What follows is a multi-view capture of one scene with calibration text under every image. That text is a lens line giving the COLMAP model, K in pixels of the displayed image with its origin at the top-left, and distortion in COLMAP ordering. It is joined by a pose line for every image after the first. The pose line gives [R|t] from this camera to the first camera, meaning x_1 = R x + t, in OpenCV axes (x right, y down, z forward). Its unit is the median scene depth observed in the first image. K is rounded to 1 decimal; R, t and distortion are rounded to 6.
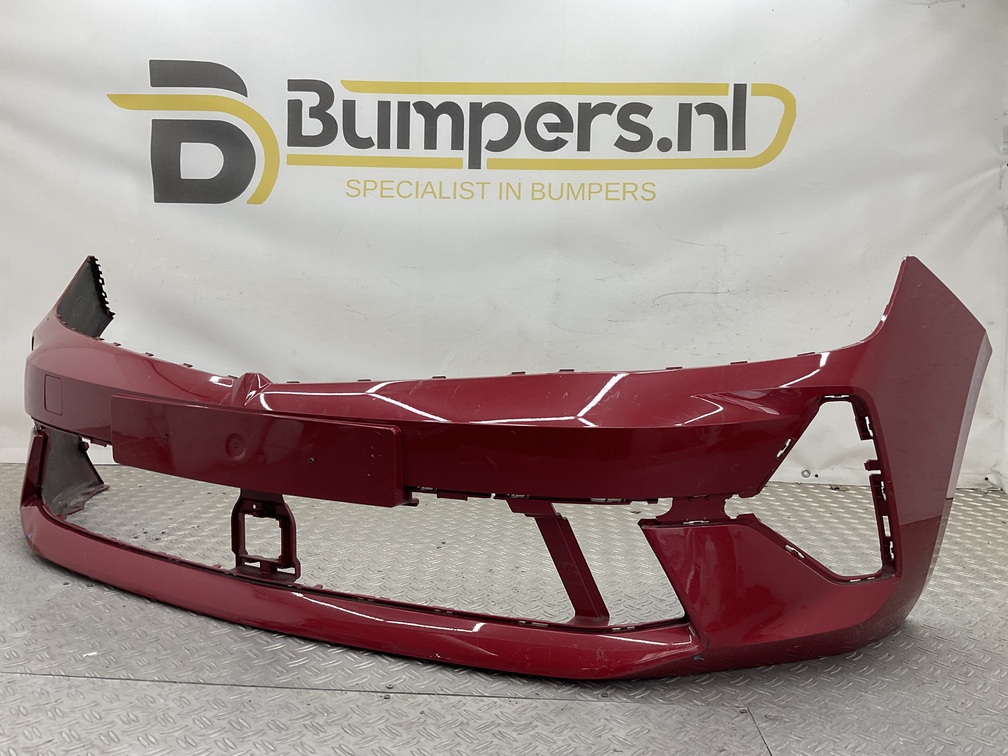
lens RADIAL K [[831.0, 0, 504.0], [0, 831.0, 378.0], [0, 0, 1]] dist [0.127831, -0.266918]
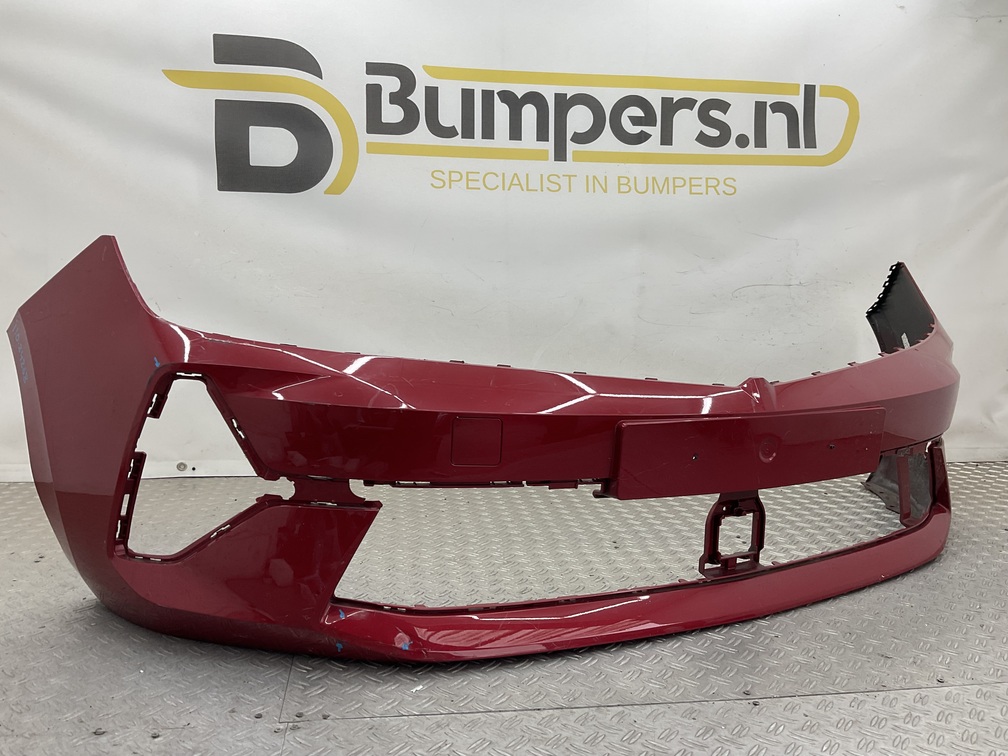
lens RADIAL K [[826.7, 0, 504.1], [0, 826.7, 365.5], [0, 0, 1]] dist [0.115680, -0.243806]
pose [[0.982622, -0.025063, 0.183918, -0.289812], [0.021054, 0.999497, 0.023718, -0.034192], [-0.184420, -0.019433, 0.982655, 0.045055]]
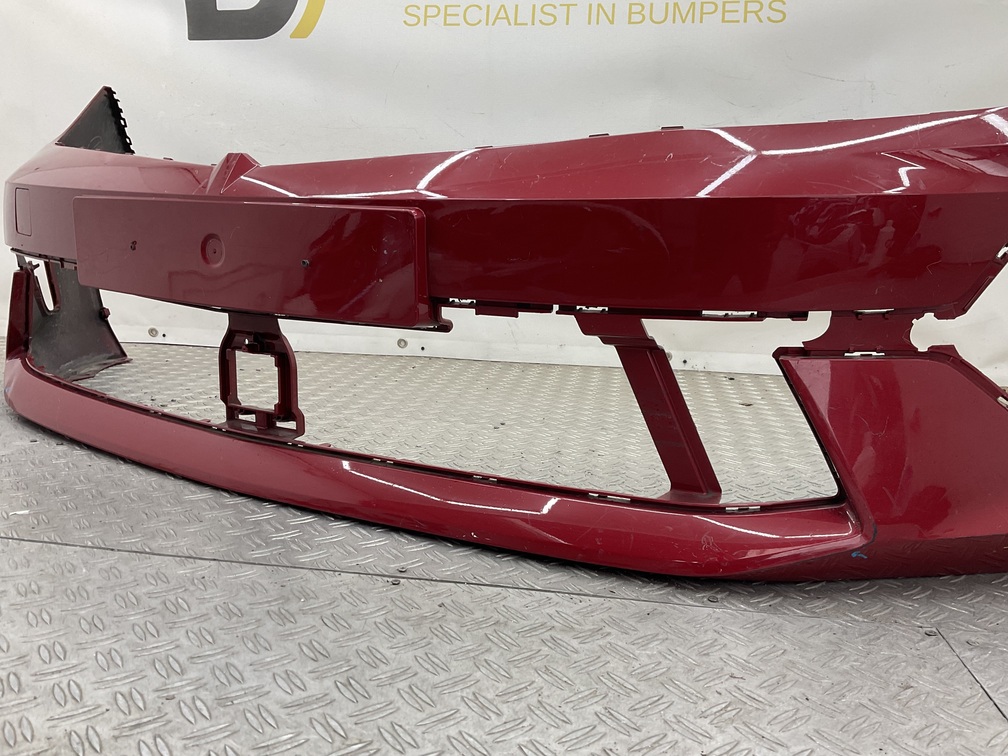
lens RADIAL K [[831.0, 0, 504.0], [0, 831.0, 378.0], [0, 0, 1]] dist [0.127831, -0.266918]
pose [[0.994072, 0.028270, -0.104988, 0.009198], [-0.021548, 0.997677, 0.064618, 0.077934], [0.106571, -0.061973, 0.992372, 0.158146]]
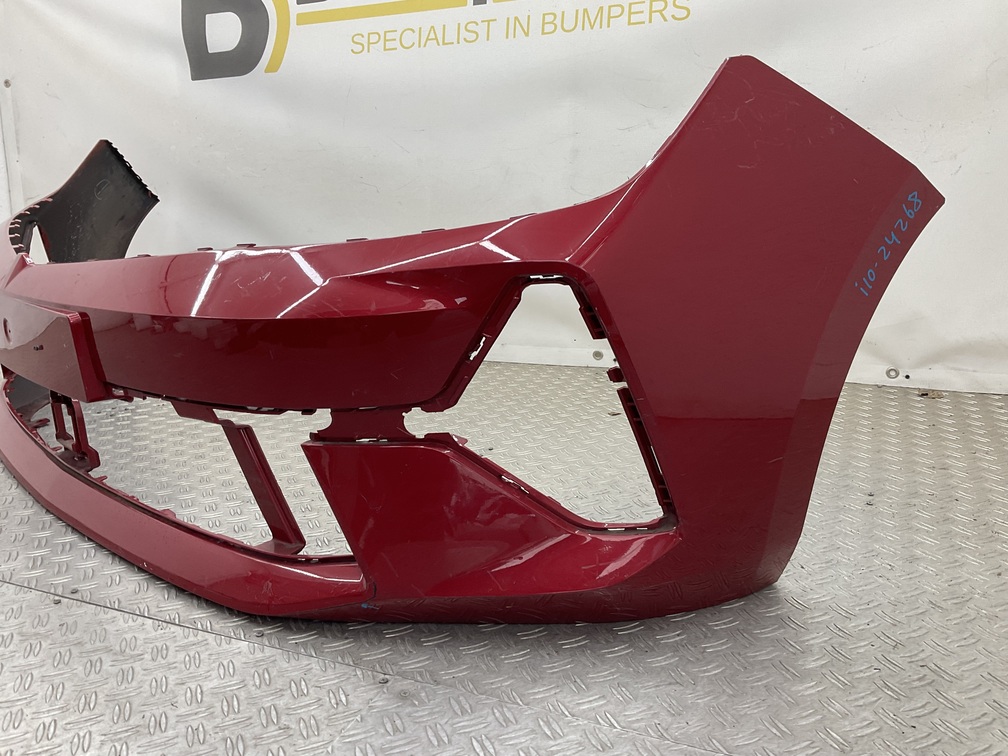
lens RADIAL K [[836.0, 0, 504.0], [0, 836.0, 378.0], [0, 0, 1]] dist [0.081532, -0.165947]
pose [[0.931407, 0.038444, -0.361942, 0.315296], [0.014937, 0.989531, 0.143542, 0.002500], [0.363672, -0.139103, 0.921083, 0.169804]]
